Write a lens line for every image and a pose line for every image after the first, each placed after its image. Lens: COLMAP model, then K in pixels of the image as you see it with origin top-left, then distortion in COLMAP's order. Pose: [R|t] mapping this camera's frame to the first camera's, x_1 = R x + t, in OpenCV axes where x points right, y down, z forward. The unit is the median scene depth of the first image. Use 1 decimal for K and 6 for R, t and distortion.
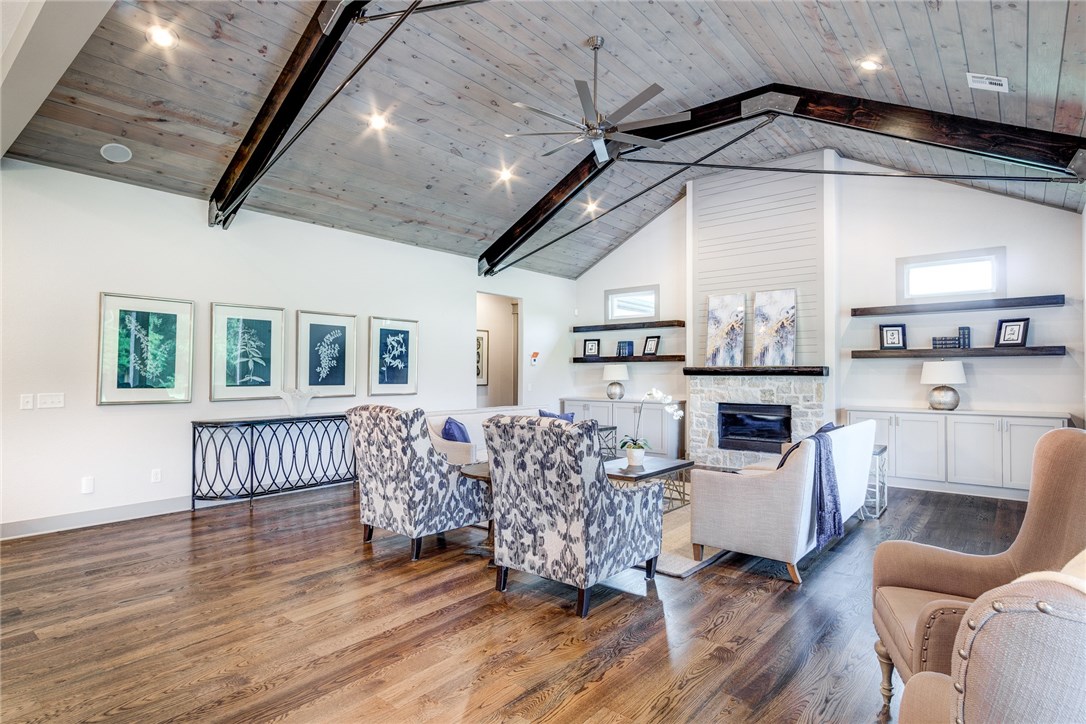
lens RADIAL K [[574.5, 0, 543.8], [0, 574.5, 365.5], [0, 0, 1]] dist [0.007889, 0.000964]
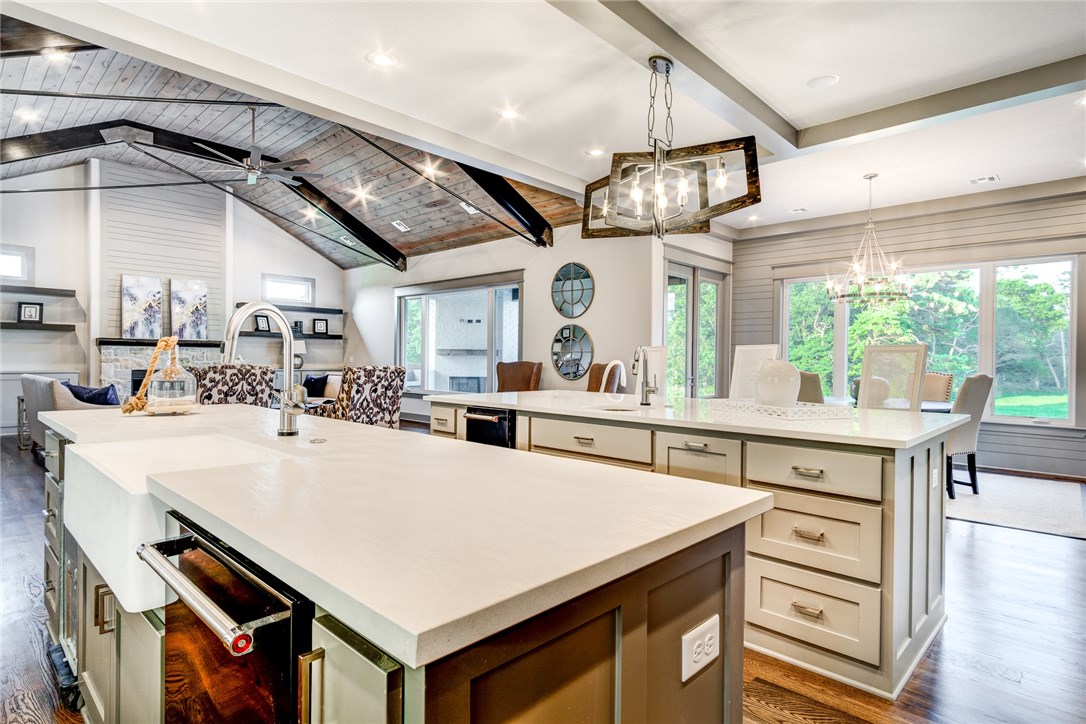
lens RADIAL K [[574.5, 0, 540.2], [0, 574.5, 362.8], [0, 0, 1]] dist [0.007889, 0.000964]
pose [[0.070905, -0.009011, 0.997442, -1.631273], [-0.025545, 0.999615, 0.010847, 0.036862], [-0.997156, -0.026249, 0.070647, 0.252772]]
